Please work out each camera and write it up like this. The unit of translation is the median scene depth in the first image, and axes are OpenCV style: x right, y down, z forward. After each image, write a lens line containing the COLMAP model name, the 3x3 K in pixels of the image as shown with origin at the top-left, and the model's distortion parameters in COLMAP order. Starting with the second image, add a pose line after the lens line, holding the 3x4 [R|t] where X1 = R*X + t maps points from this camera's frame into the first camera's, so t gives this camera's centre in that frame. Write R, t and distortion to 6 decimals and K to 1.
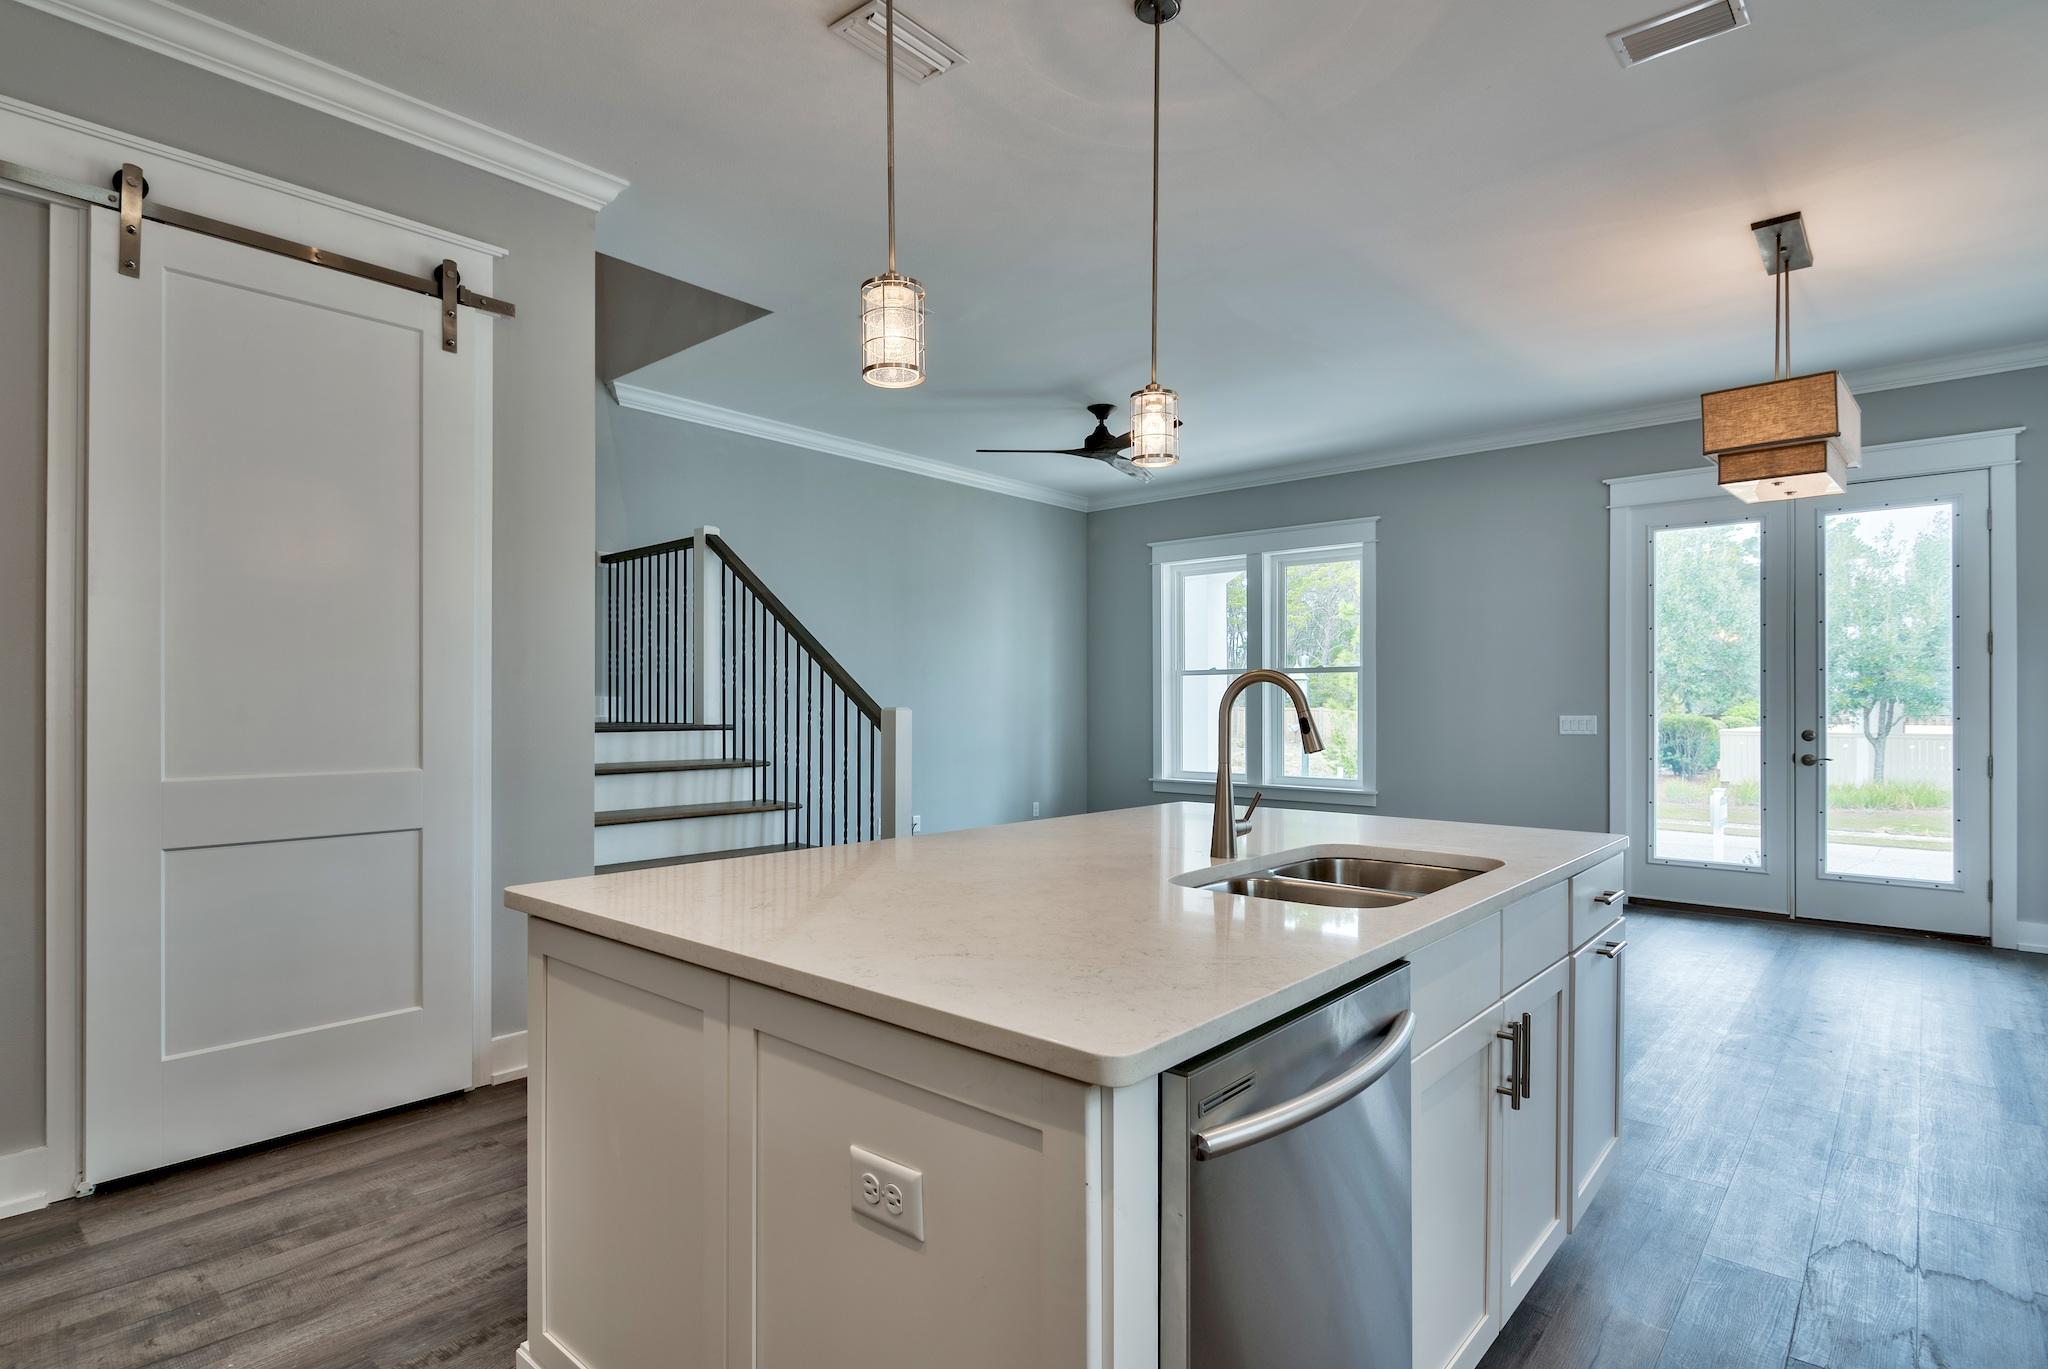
lens RADIAL K [[1041.8, 0, 1028.5], [0, 1041.8, 702.4], [0, 0, 1]] dist [-0.004694, 0.001834]
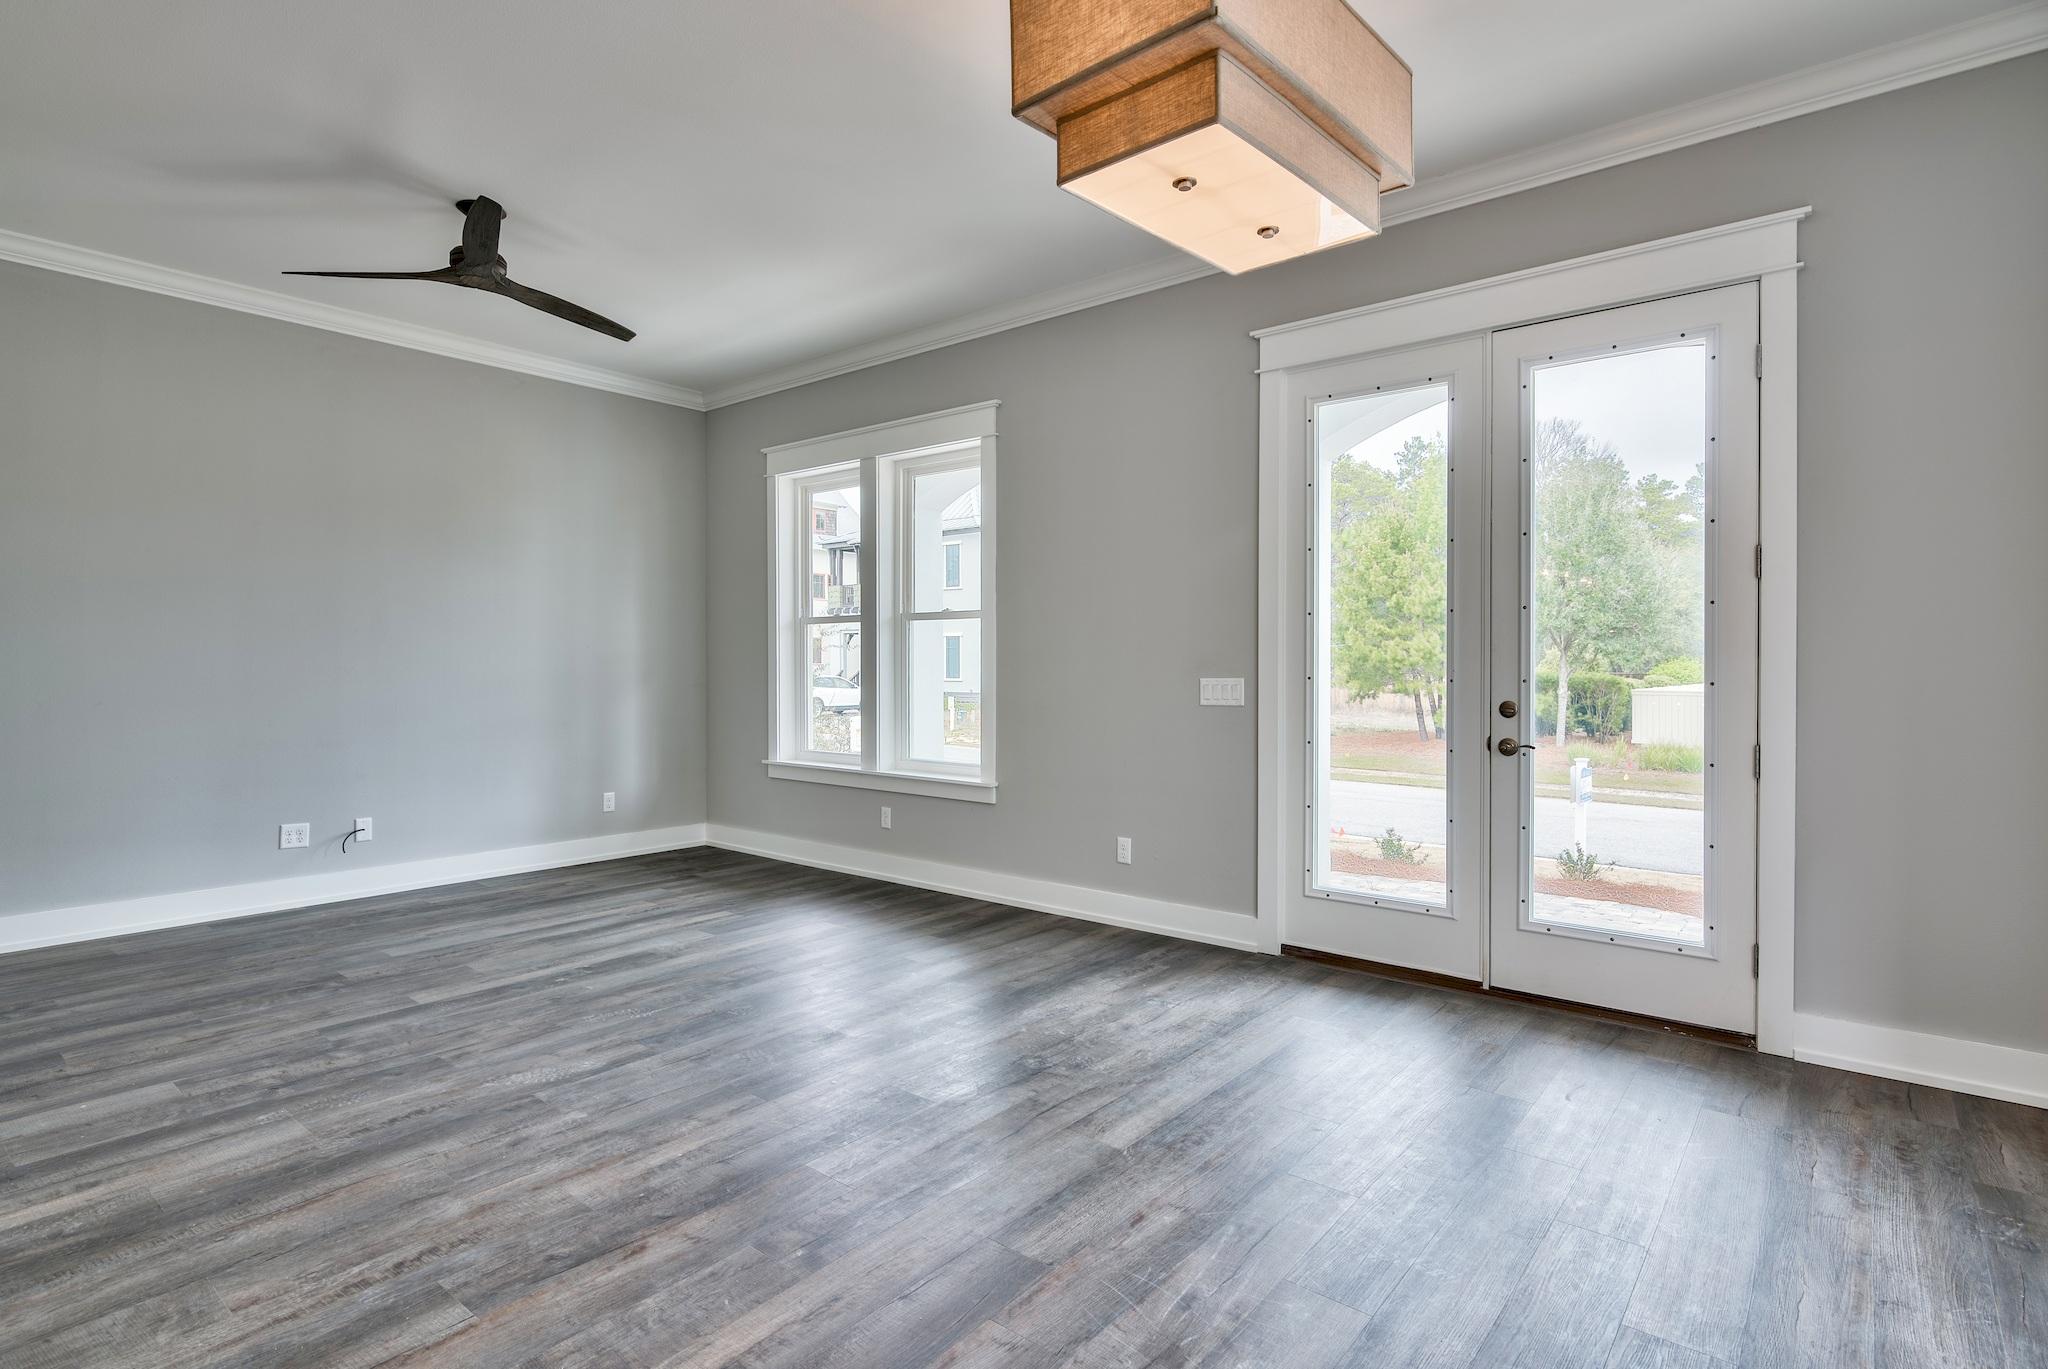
lens RADIAL K [[1041.8, 0, 1037.8], [0, 1041.8, 673.6], [0, 0, 1]] dist [-0.004694, 0.001834]
pose [[0.999188, -0.001215, 0.040276, 0.415496], [0.000740, 0.999930, 0.011802, 0.001566], [-0.040288, -0.011763, 0.999119, 0.349726]]
